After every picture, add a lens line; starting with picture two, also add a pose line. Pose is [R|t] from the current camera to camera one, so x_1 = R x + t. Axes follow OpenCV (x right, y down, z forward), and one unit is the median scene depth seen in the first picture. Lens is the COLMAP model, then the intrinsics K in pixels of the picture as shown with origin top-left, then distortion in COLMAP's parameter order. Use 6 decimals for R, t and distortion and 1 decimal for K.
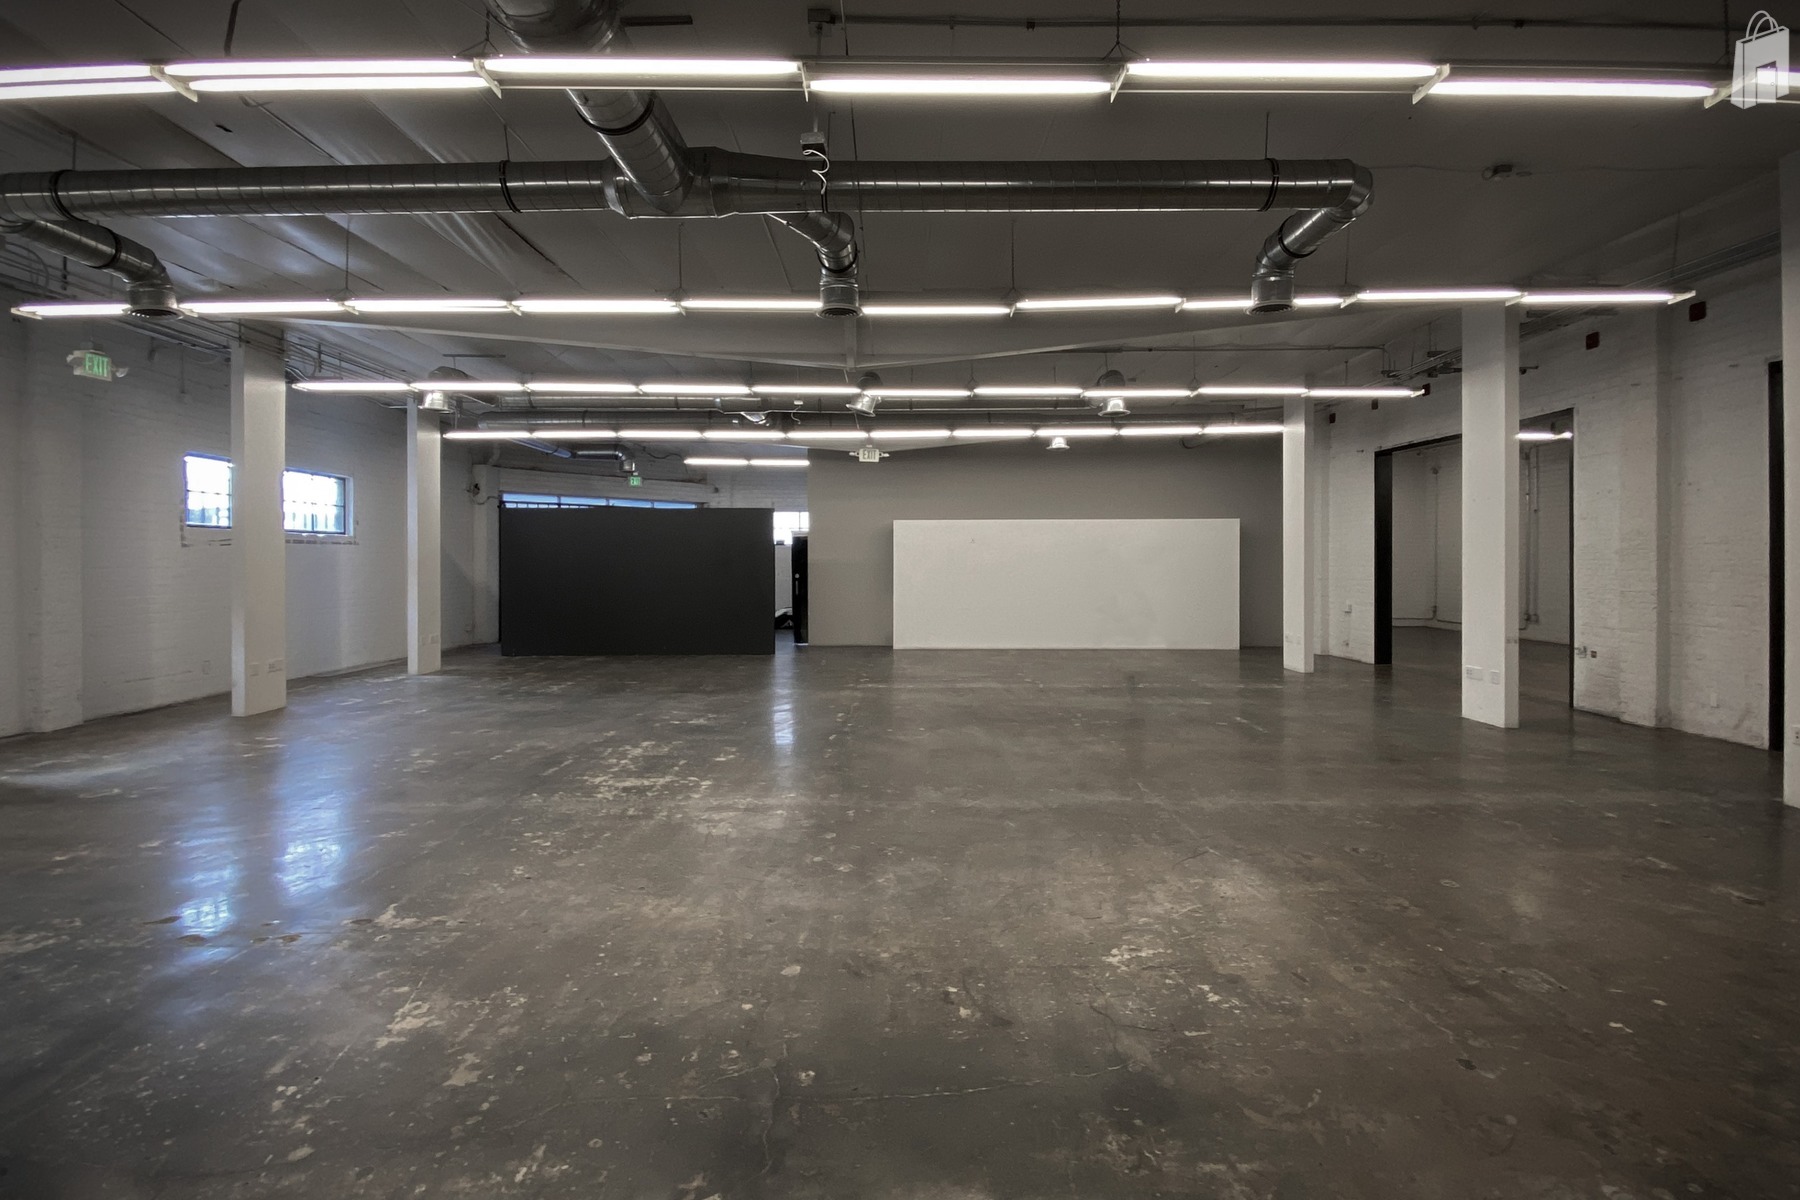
lens RADIAL K [[842.0, 0, 909.3], [0, 842.0, 600.9], [0, 0, 1]] dist [-0.002424, -0.001375]
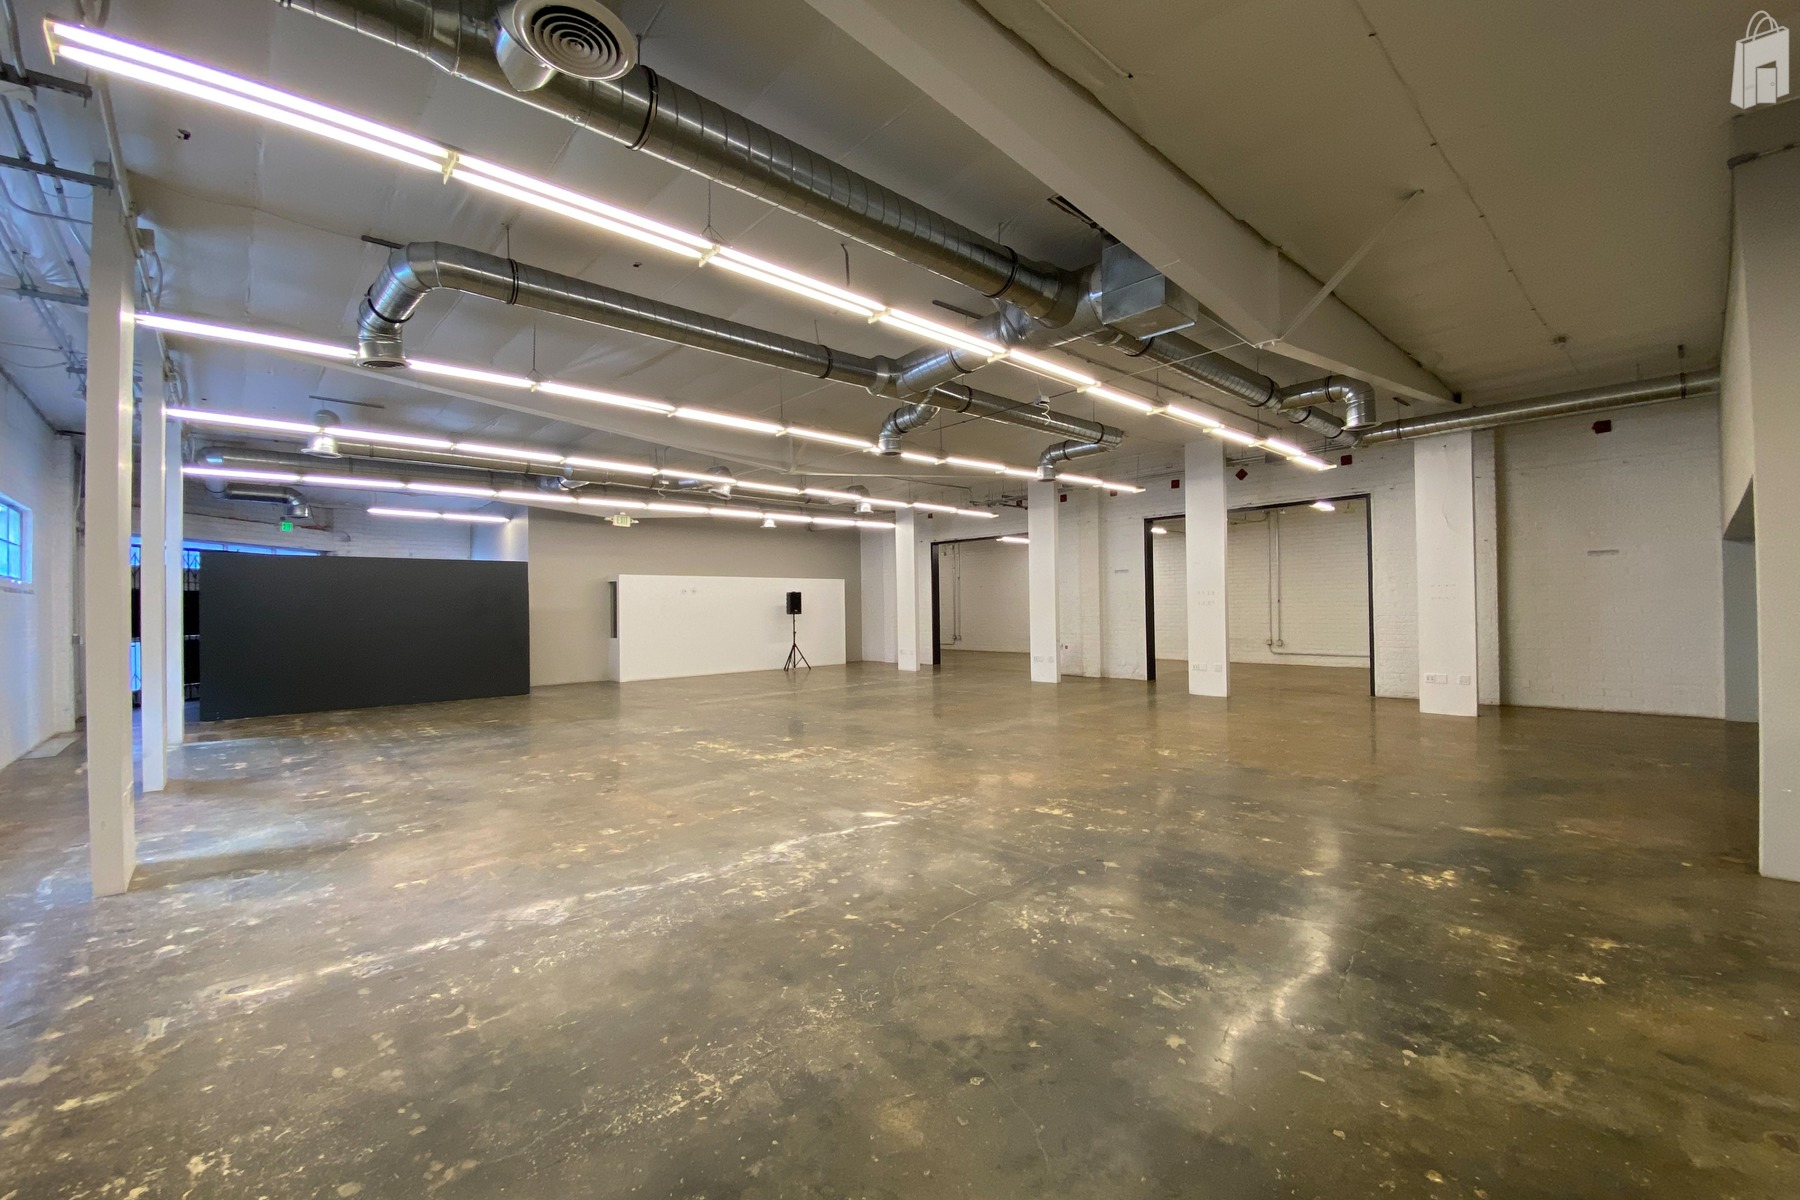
lens RADIAL K [[705.7, 0, 906.7], [0, 705.7, 602.1], [0, 0, 1]] dist [-0.010331, -0.000238]
pose [[0.732068, -0.003949, 0.681221, -0.461373], [0.046945, 0.997898, -0.044665, 0.008637], [-0.679613, 0.064678, 0.730714, -0.019131]]
